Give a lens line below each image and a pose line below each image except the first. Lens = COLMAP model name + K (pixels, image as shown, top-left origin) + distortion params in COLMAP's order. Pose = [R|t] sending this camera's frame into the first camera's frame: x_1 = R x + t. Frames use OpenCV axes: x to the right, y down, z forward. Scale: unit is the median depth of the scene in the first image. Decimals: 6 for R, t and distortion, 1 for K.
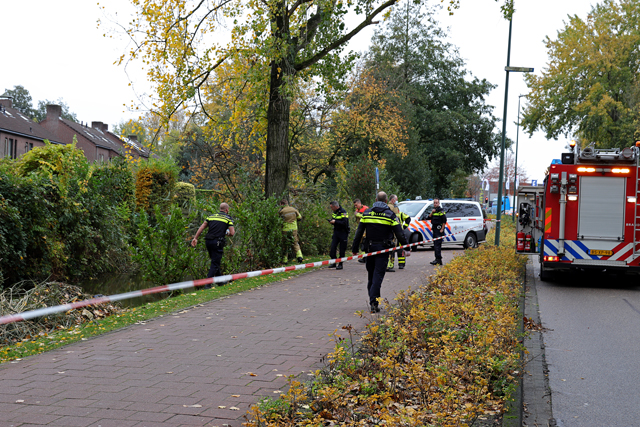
lens RADIAL K [[992.7, 0, 320.0], [0, 992.7, 213.5], [0, 0, 1]] dist [-0.003743, -0.046373]
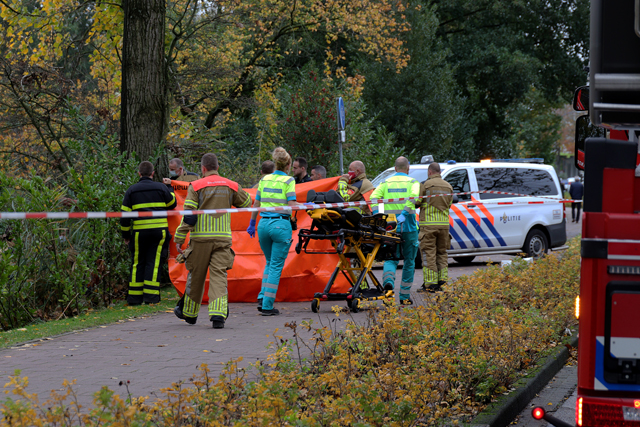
lens RADIAL K [[2433.6, 0, 320.0], [0, 2433.6, 213.5], [0, 0, 1]] dist [-0.003600, -0.047690]
pose [[0.998860, -0.015859, 0.045020, -0.006897], [0.015626, 0.999863, 0.005504, 0.003565], [-0.045101, -0.004794, 0.998971, -0.183712]]
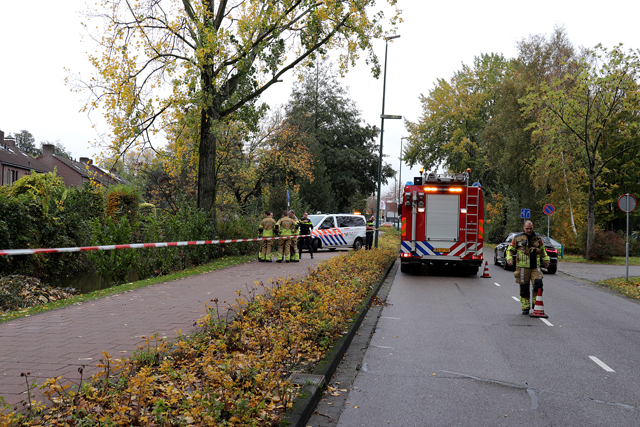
lens RADIAL K [[747.6, 0, 320.0], [0, 747.6, 213.5], [0, 0, 1]] dist [0.003699, -0.009997]
pose [[0.996590, -0.006304, 0.082267, 0.017742], [0.007799, 0.999810, -0.017865, 0.003404], [-0.082139, 0.018445, 0.996450, -0.004347]]
